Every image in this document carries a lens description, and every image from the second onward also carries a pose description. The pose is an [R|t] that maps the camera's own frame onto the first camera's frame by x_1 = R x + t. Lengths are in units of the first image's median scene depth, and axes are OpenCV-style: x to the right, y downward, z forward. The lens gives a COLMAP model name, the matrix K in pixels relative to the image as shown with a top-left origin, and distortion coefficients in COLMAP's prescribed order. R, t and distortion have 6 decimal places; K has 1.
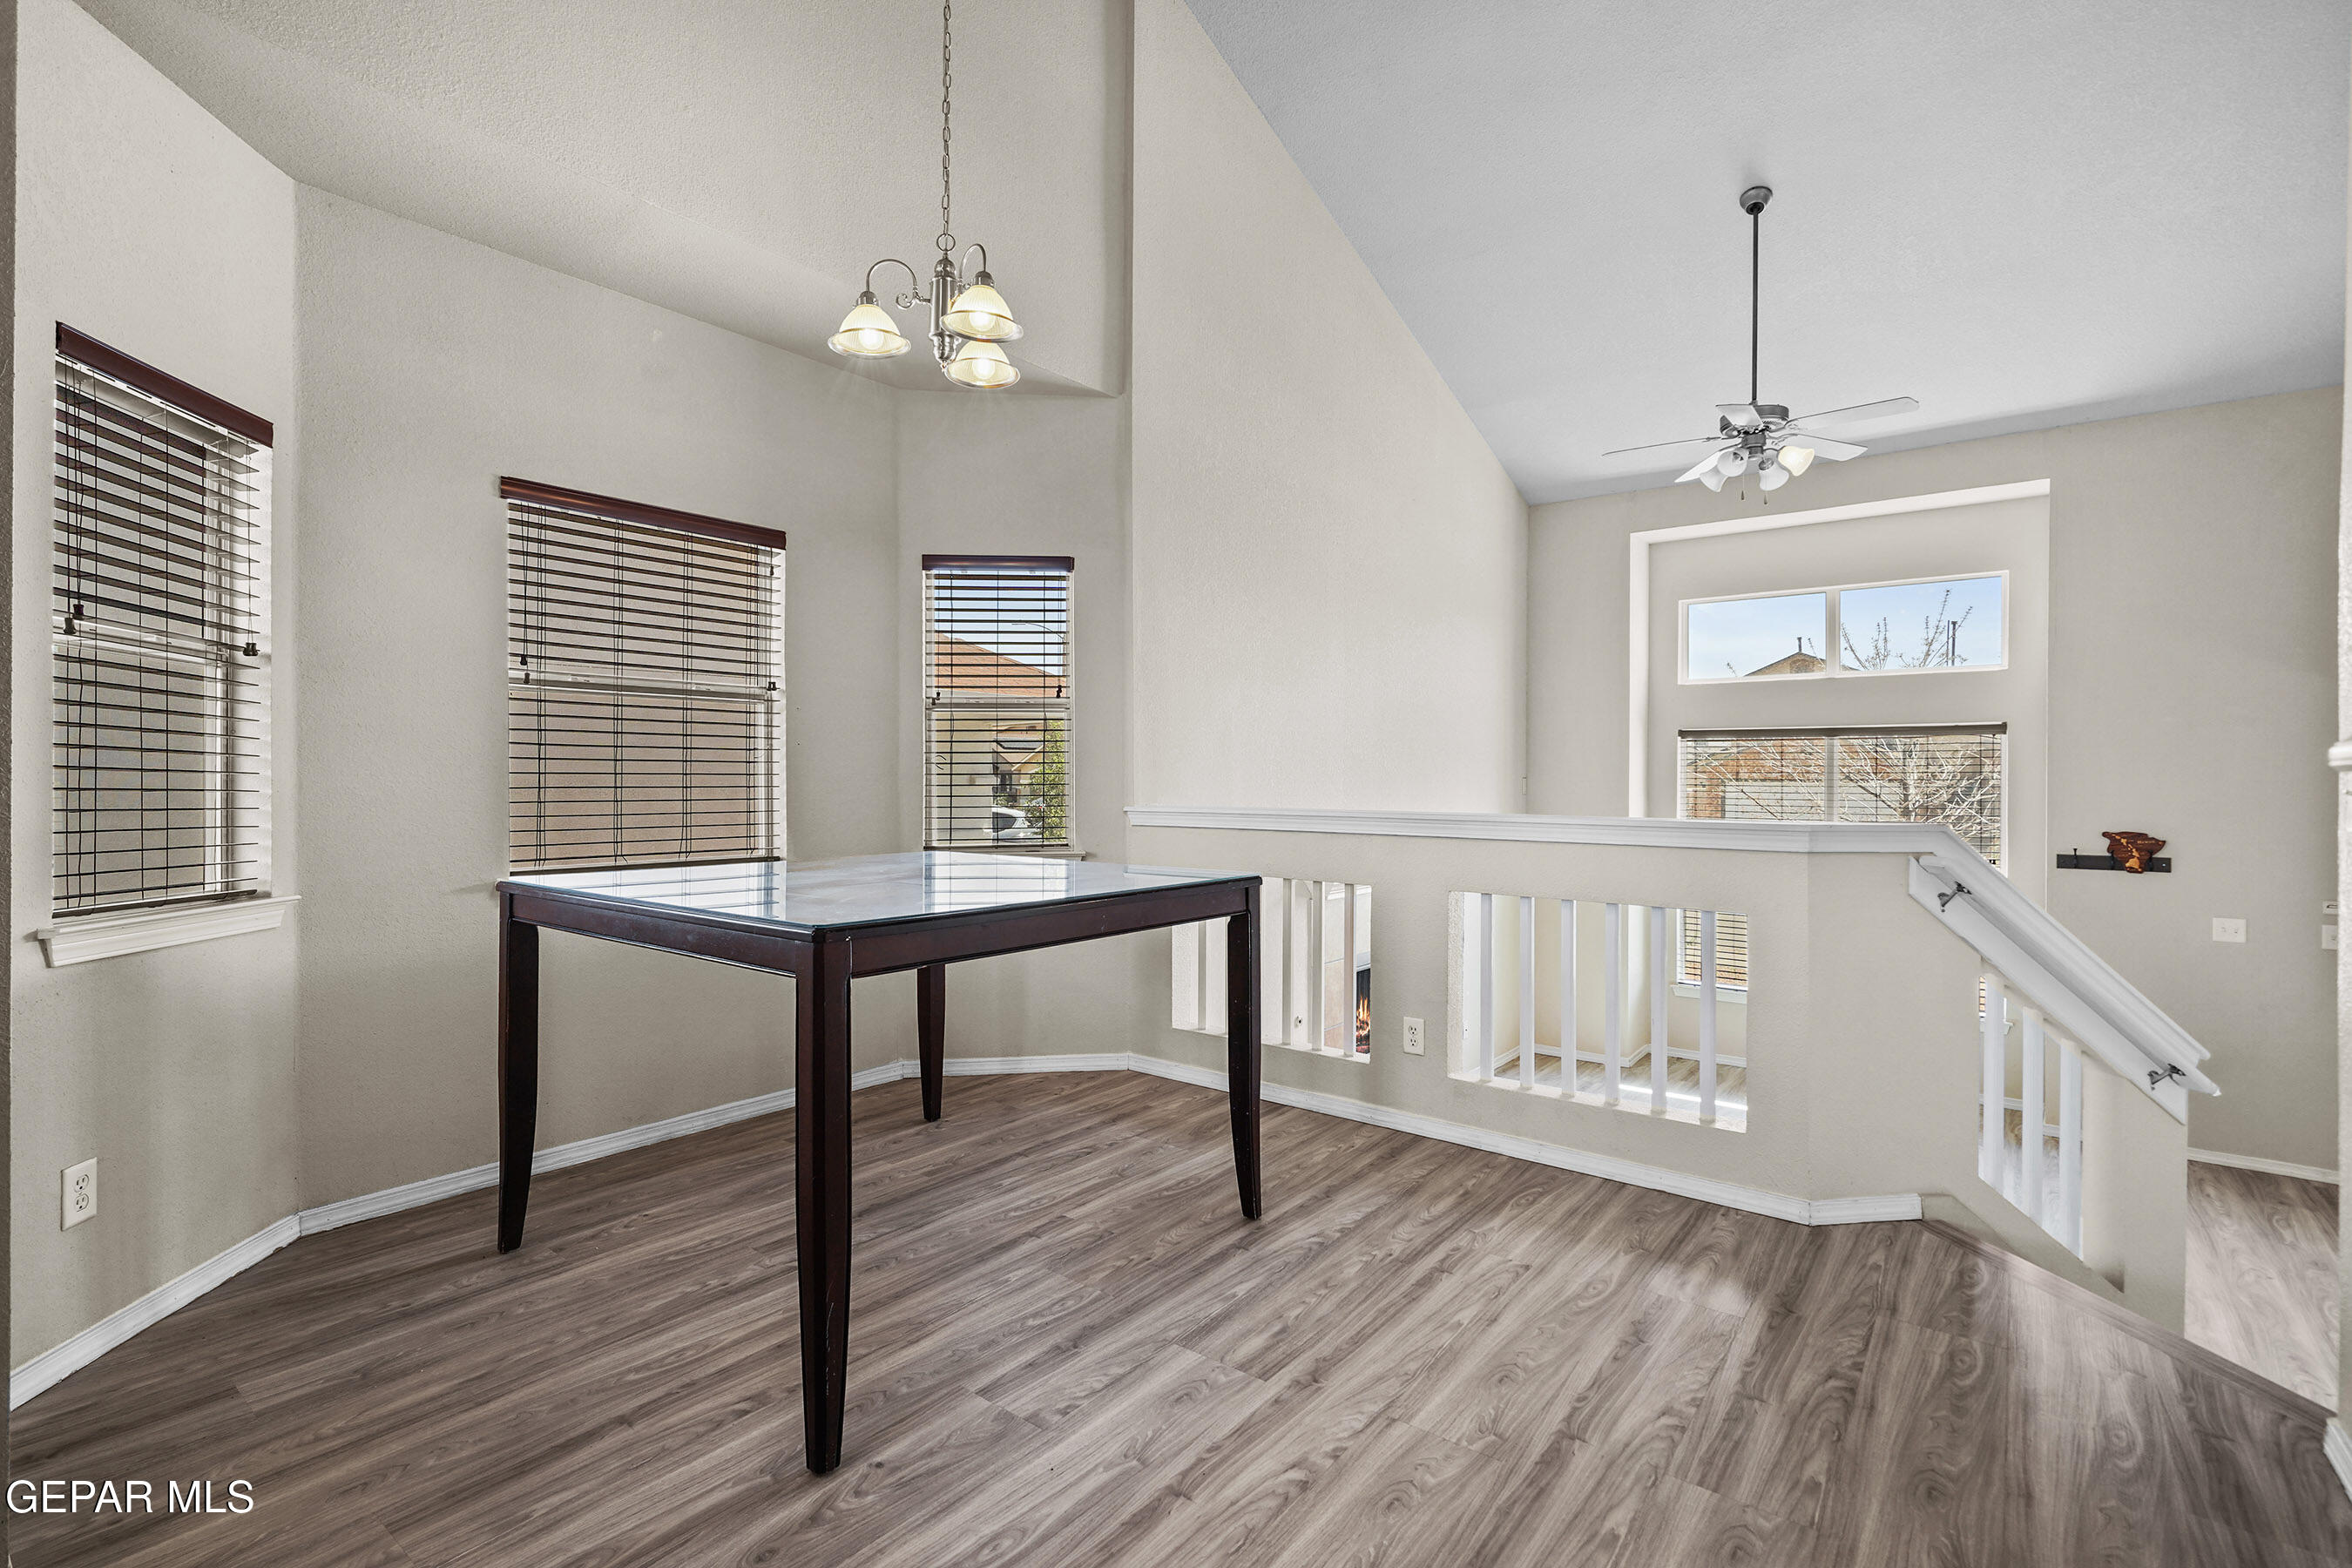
lens RADIAL K [[1079.0, 0, 1168.7], [0, 1079.0, 780.3], [0, 0, 1]] dist [-0.004350, 0.001127]
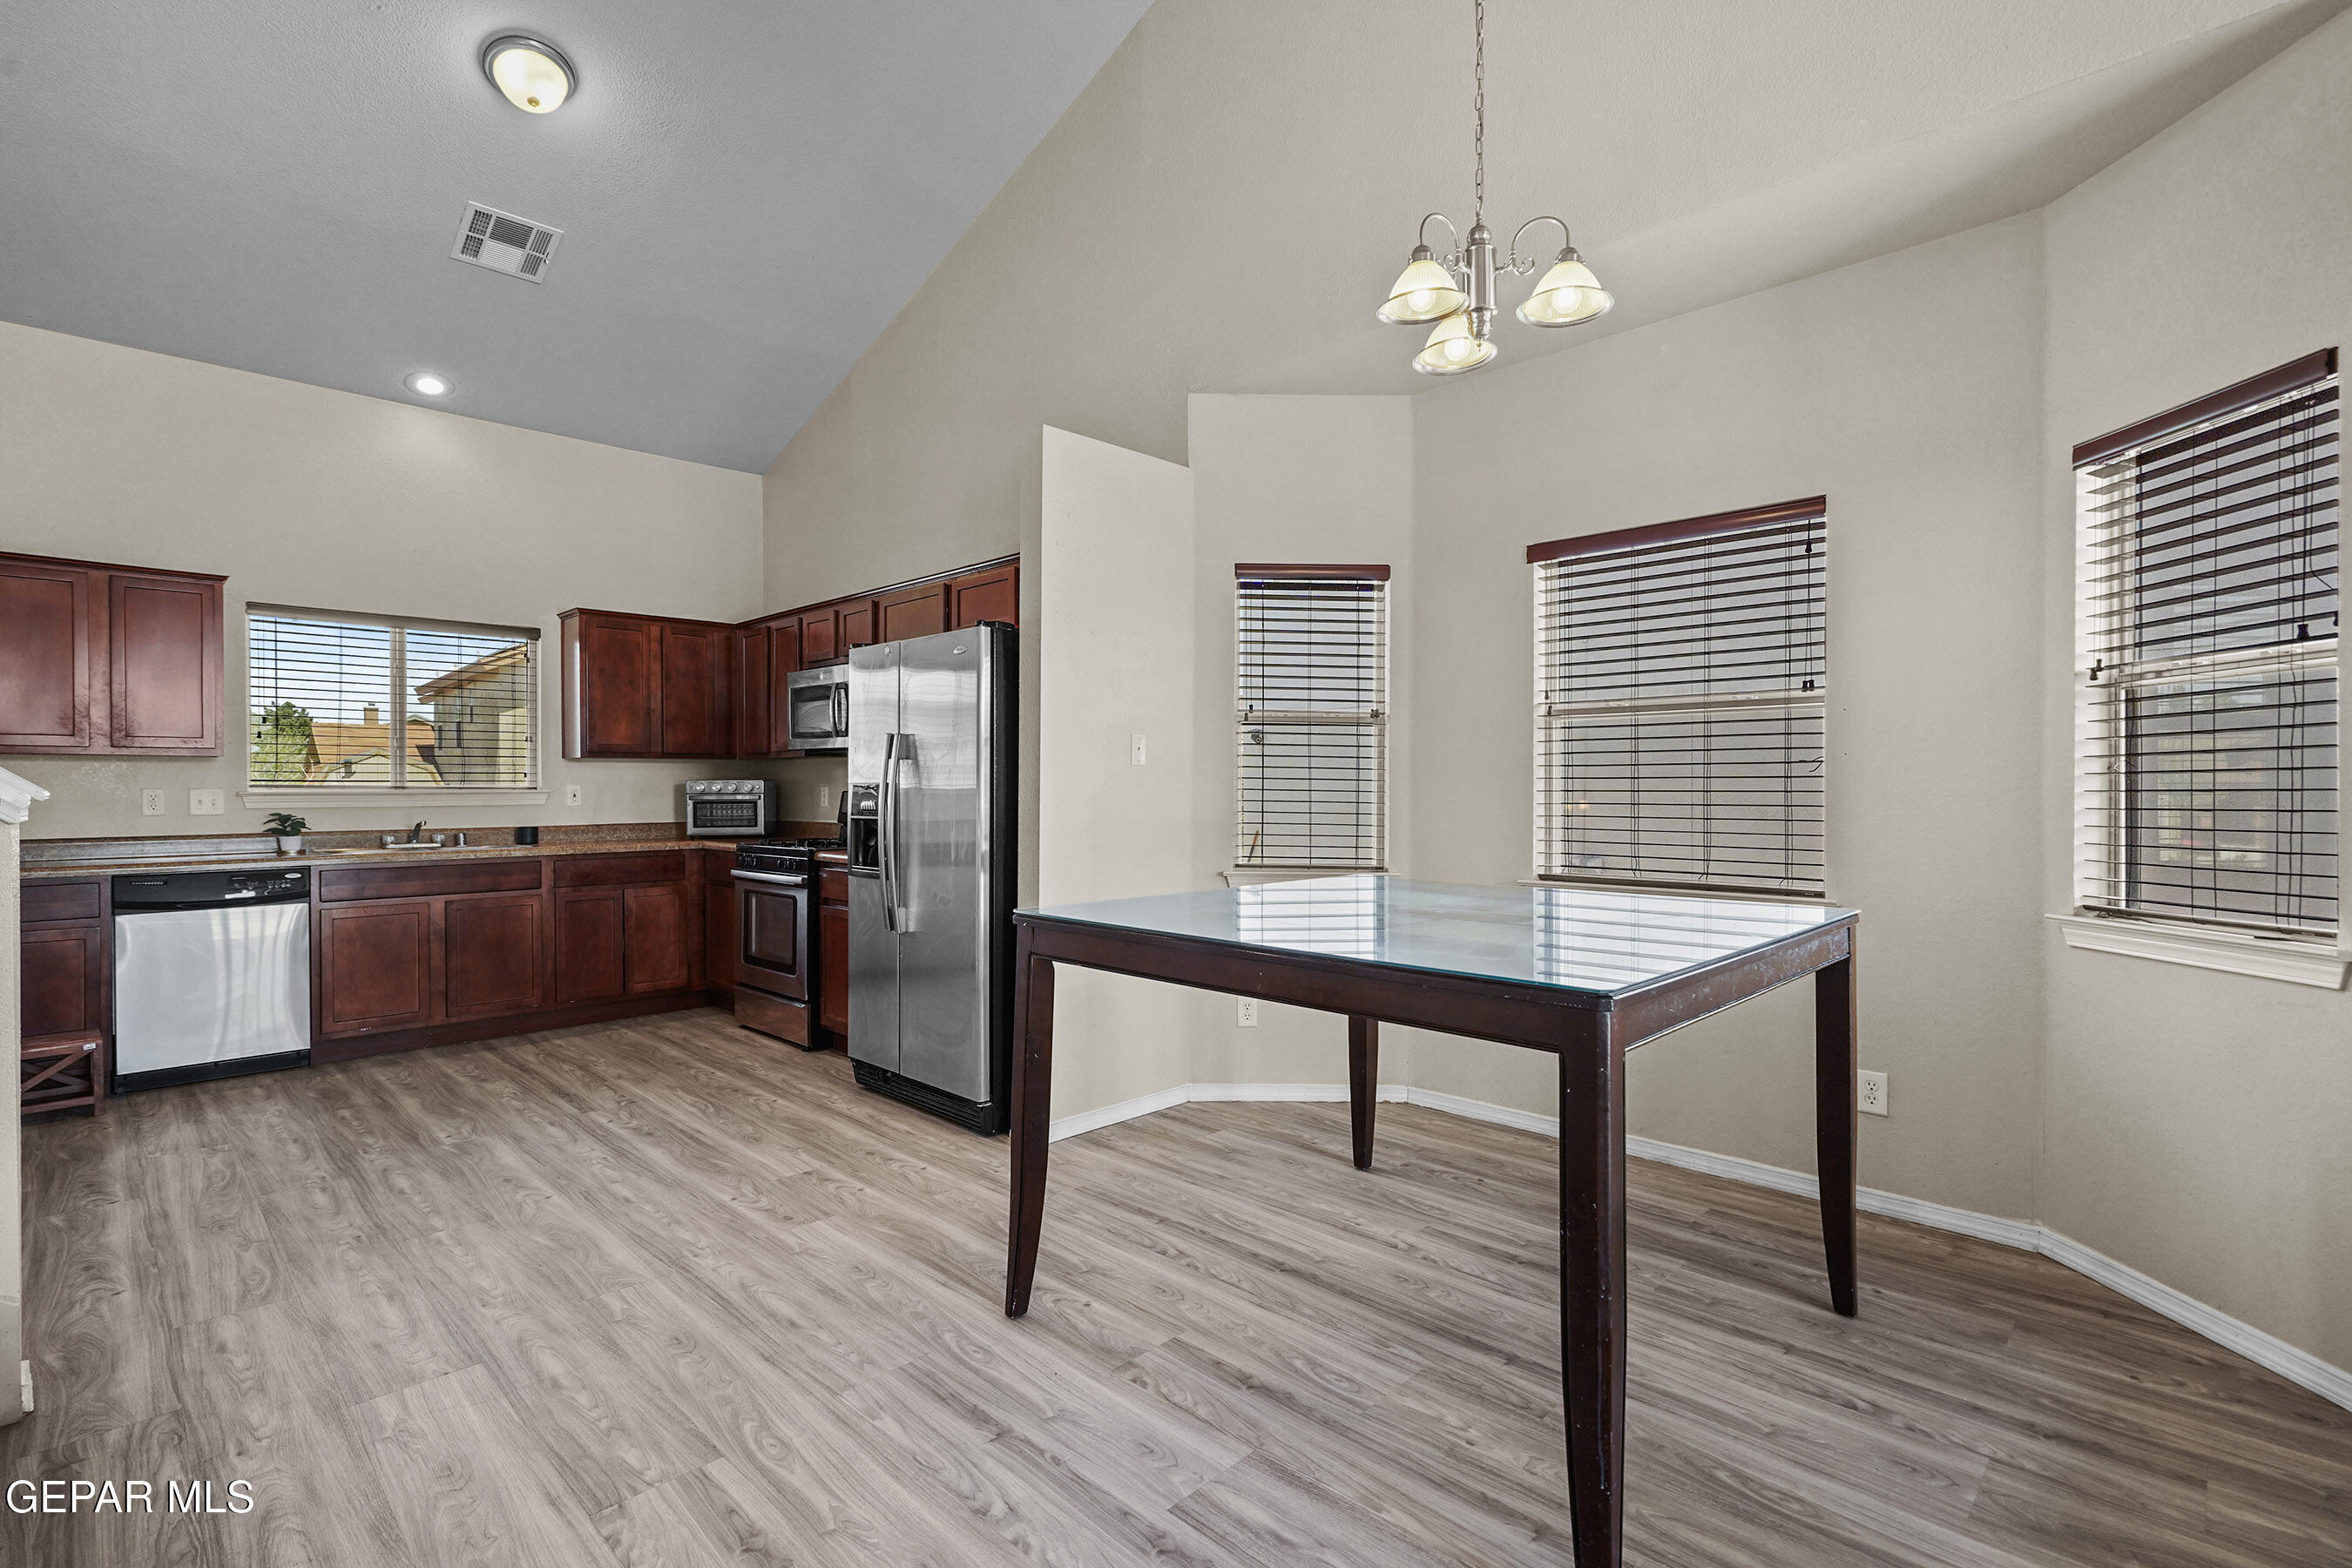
lens RADIAL K [[1079.0, 0, 1174.3], [0, 1079.0, 794.9], [0, 0, 1]] dist [-0.004350, 0.001127]
pose [[-0.110937, 0.001532, -0.993826, 0.553716], [-0.001424, 0.999998, 0.001700, -0.004114], [0.993826, 0.001603, -0.110934, 0.653087]]
